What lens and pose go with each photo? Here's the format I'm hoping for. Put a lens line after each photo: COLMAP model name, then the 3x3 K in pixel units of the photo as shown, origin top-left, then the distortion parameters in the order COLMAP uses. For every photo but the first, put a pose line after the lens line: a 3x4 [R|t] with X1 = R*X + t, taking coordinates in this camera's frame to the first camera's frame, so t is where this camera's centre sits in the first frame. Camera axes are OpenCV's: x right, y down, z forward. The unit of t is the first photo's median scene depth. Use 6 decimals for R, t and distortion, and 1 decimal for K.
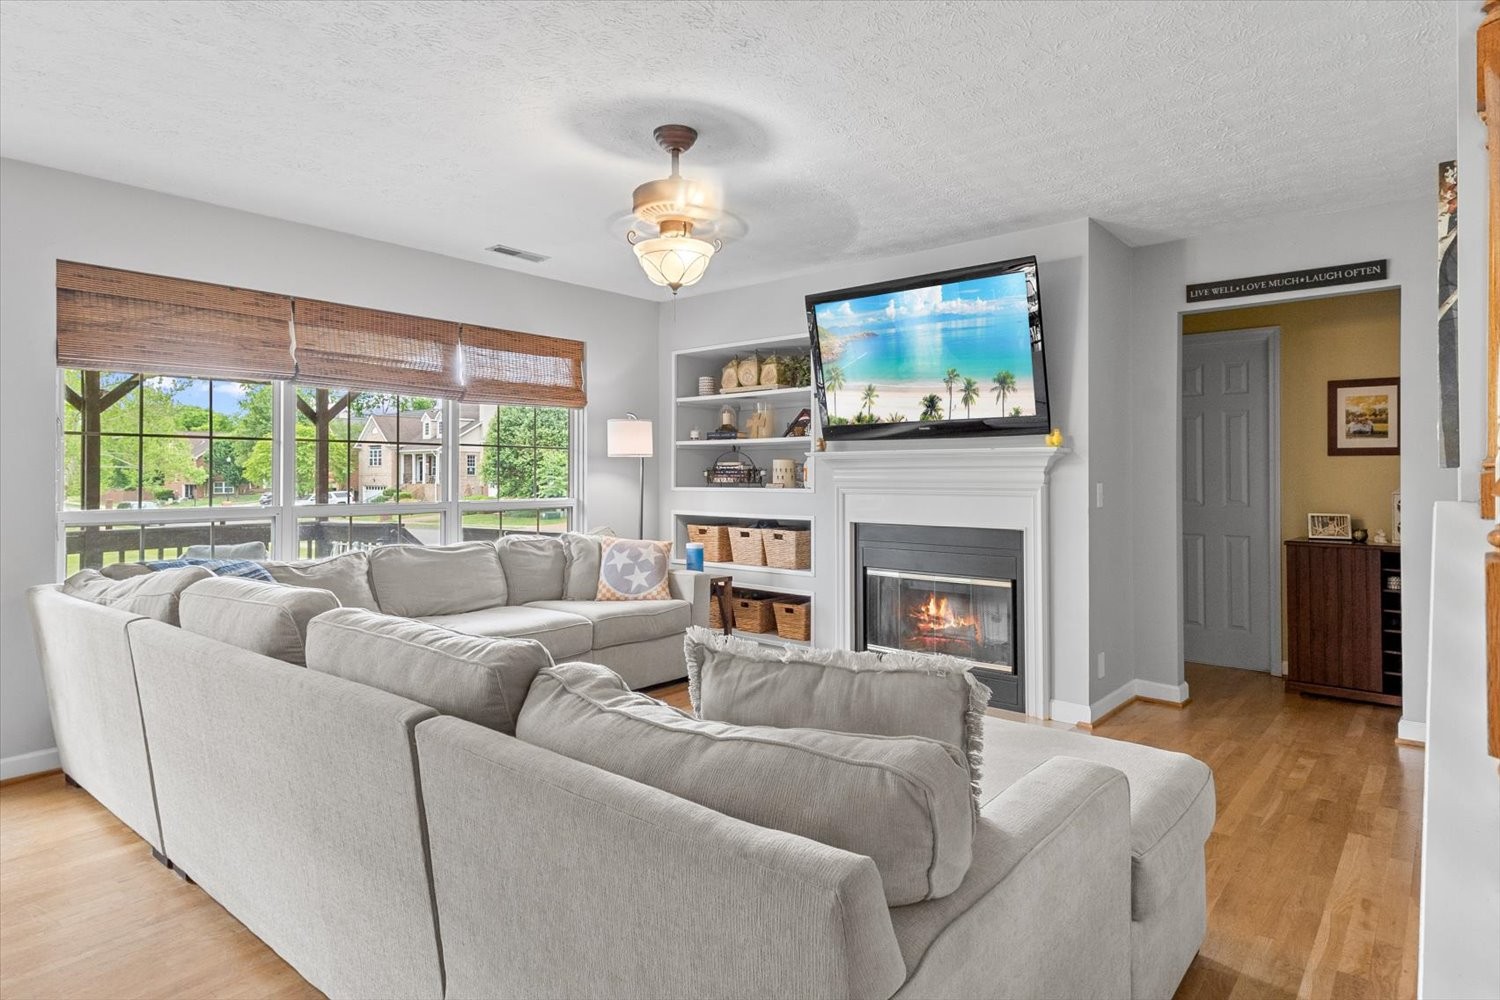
lens RADIAL K [[841.7, 0, 753.1], [0, 841.7, 474.9], [0, 0, 1]] dist [0.024772, 0.000069]
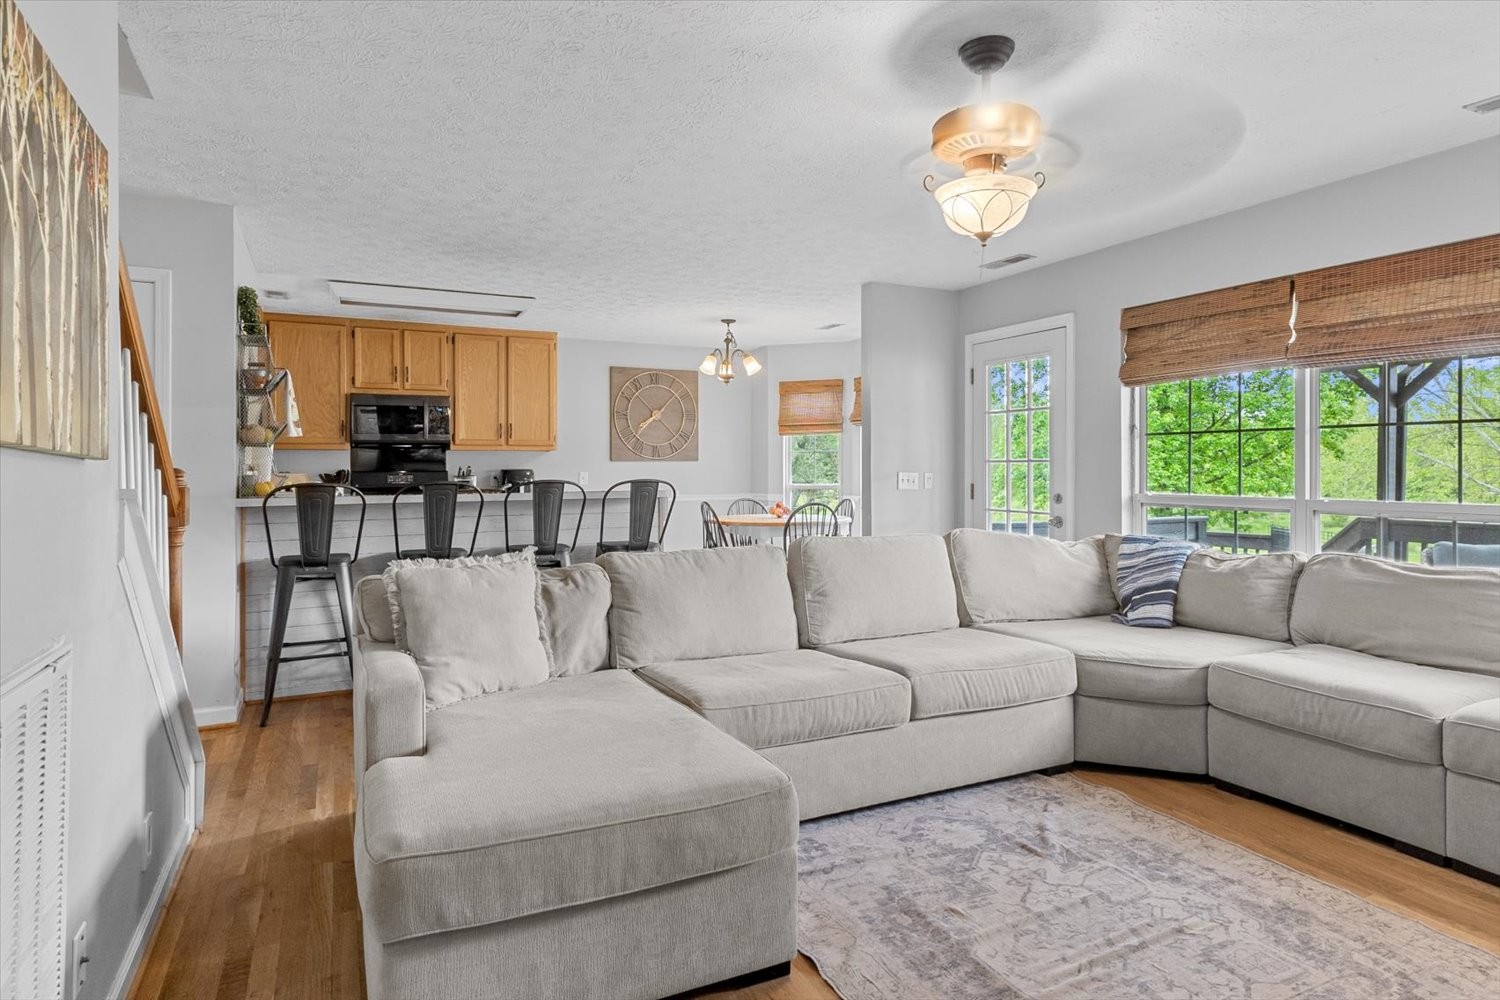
lens RADIAL K [[841.7, 0, 753.1], [0, 841.7, 474.9], [0, 0, 1]] dist [0.024772, 0.000069]
pose [[-0.392121, 0.011923, -0.919836, 0.532046], [0.006468, 0.999927, 0.010203, -0.003439], [0.919891, -0.001949, -0.392170, 0.788315]]
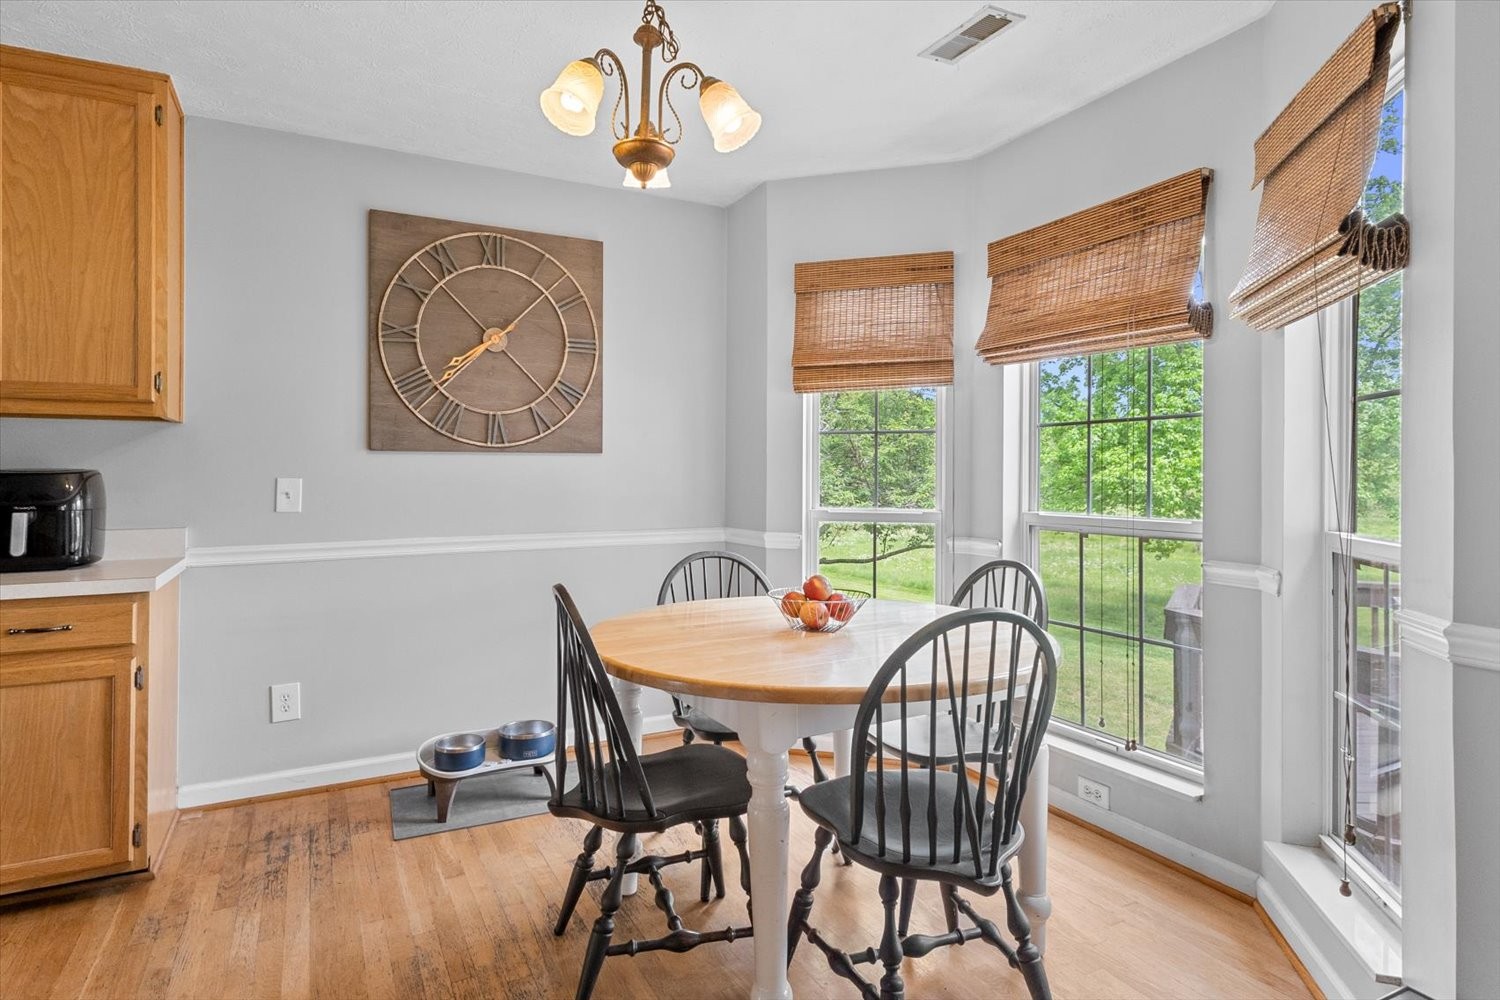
lens RADIAL K [[804.4, 0, 748.5], [0, 804.4, 461.5], [0, 0, 1]] dist [-0.004098, -0.000350]
pose [[-0.365063, -0.008025, -0.930948, -0.528987], [0.003315, 0.999945, -0.009920, 0.000278], [0.930977, -0.006708, -0.365017, 0.330230]]
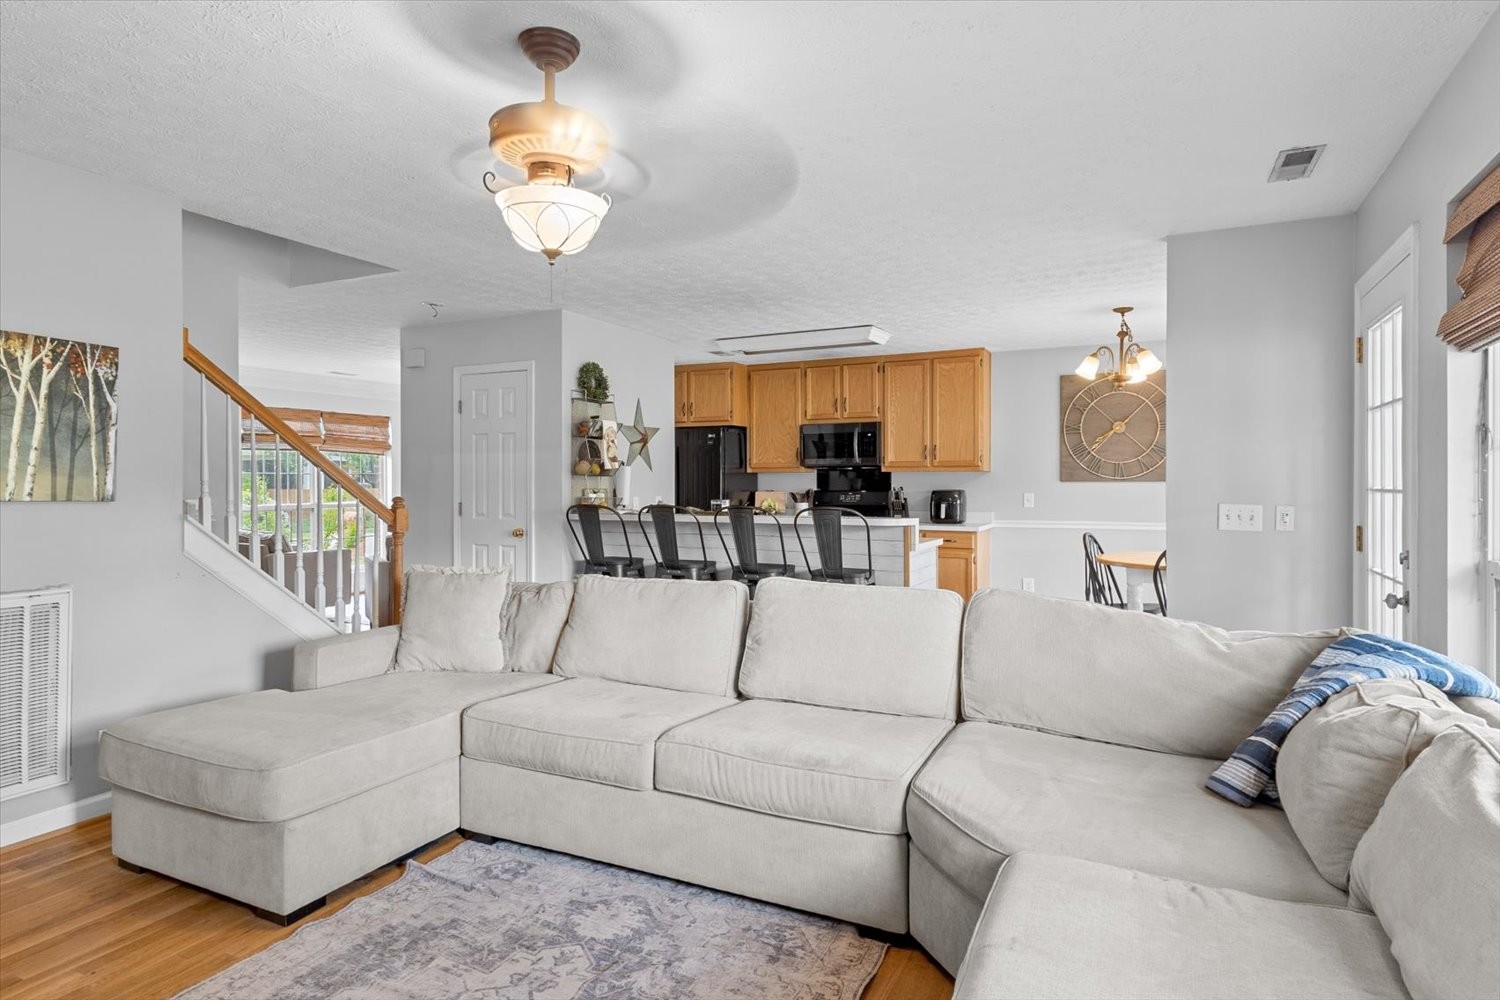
lens RADIAL K [[842.4, 0, 750.0], [0, 842.4, 500.0], [0, 0, 1]] dist [0.028750, 0.000153]
pose [[-0.969515, 0.010204, -0.244819, -0.053687], [0.004919, 0.999742, 0.022190, -0.020743], [0.244982, 0.020310, -0.969315, 1.239388]]
